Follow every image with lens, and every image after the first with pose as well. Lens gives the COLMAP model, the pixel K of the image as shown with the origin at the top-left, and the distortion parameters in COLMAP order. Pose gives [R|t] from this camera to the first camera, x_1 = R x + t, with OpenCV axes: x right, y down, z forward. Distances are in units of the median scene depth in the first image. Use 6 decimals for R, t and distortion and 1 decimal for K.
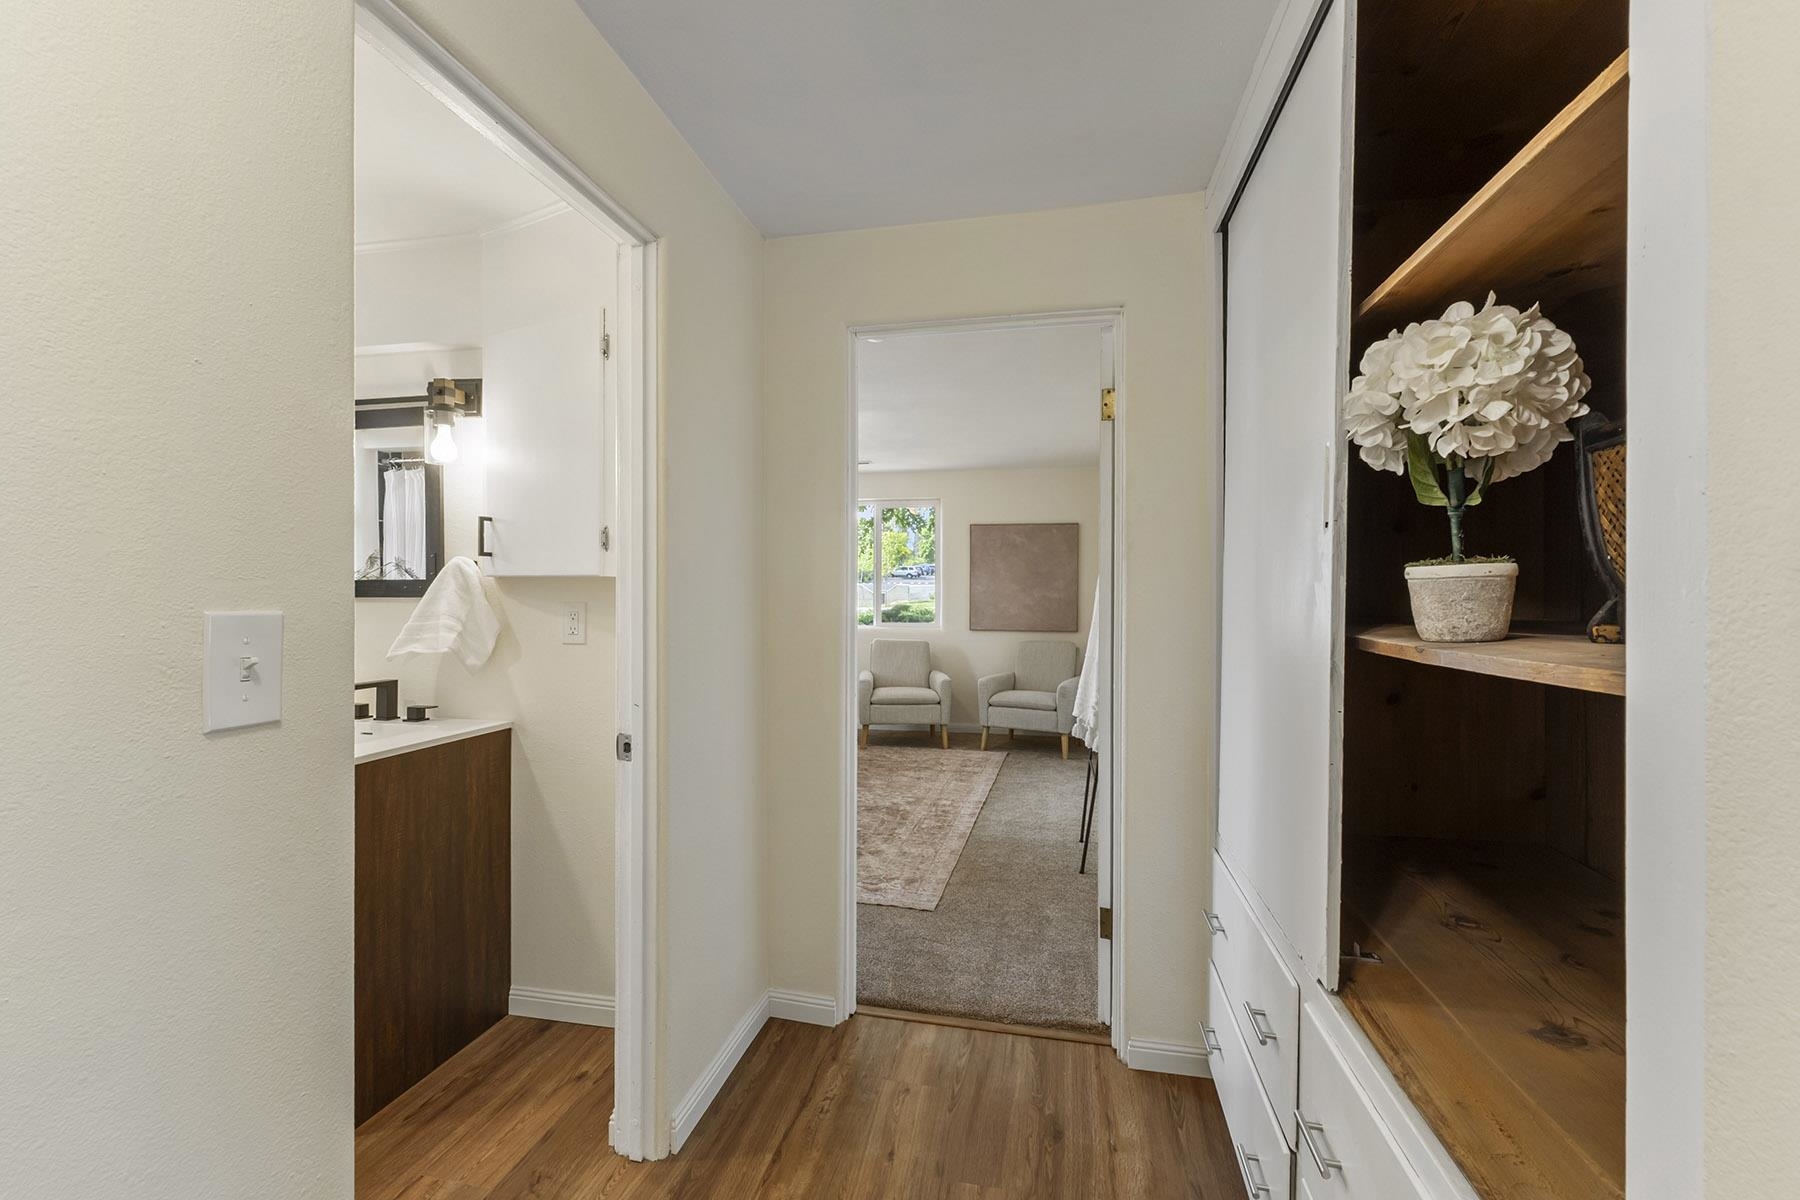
lens RADIAL K [[753.9, 0, 893.0], [0, 753.9, 601.3], [0, 0, 1]] dist [0.005396, -0.000087]
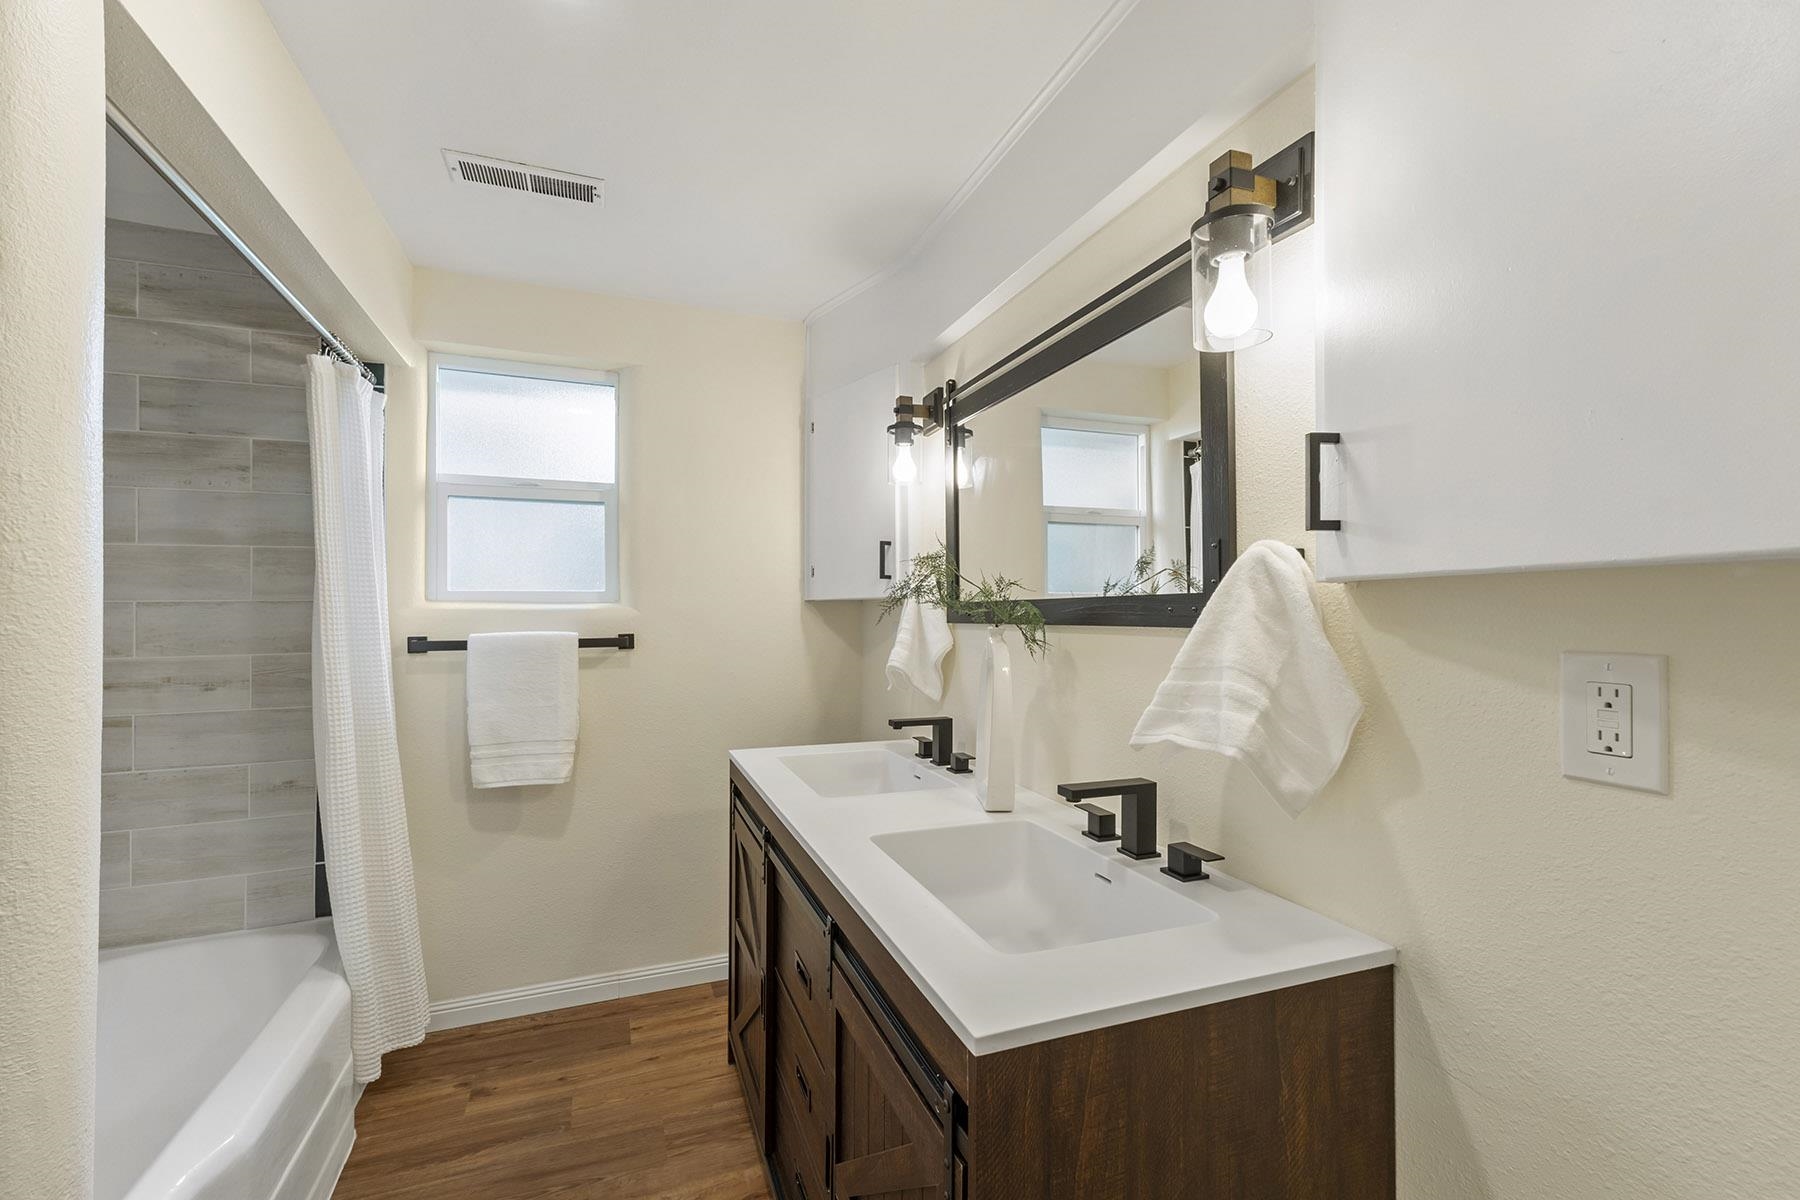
lens RADIAL K [[753.9, 0, 893.0], [0, 753.9, 601.3], [0, 0, 1]] dist [0.005396, -0.000087]
pose [[0.536512, -0.015539, -0.843750, -0.316363], [-0.007365, 0.999706, -0.023094, -0.010176], [0.843861, 0.018605, 0.536240, 0.577033]]
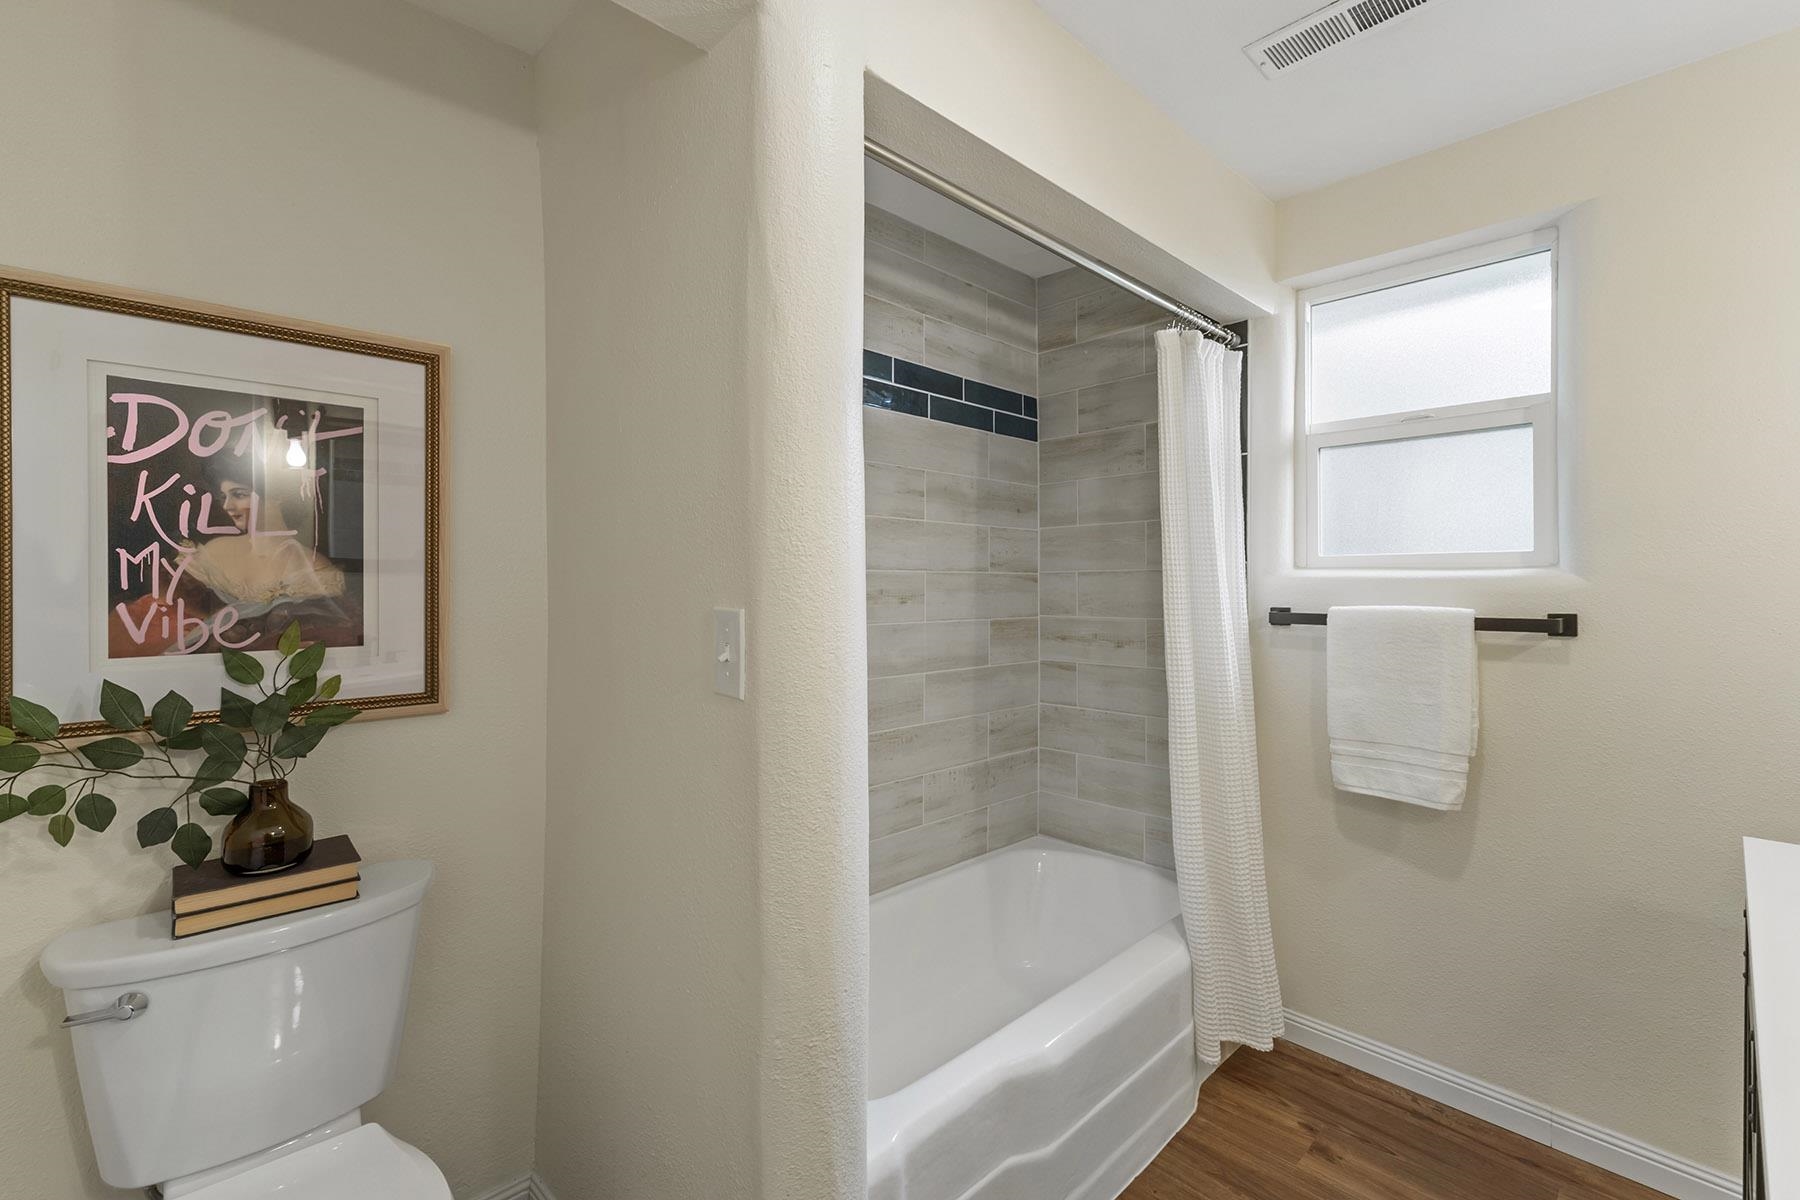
lens RADIAL K [[777.4, 0, 892.5], [0, 777.4, 584.6], [0, 0, 1]] dist [0.008279, 0.000046]
pose [[-0.565034, 0.002710, -0.825063, -0.427356], [-0.011275, 0.999876, 0.011006, -0.013852], [0.824991, 0.015521, -0.564933, 0.700775]]
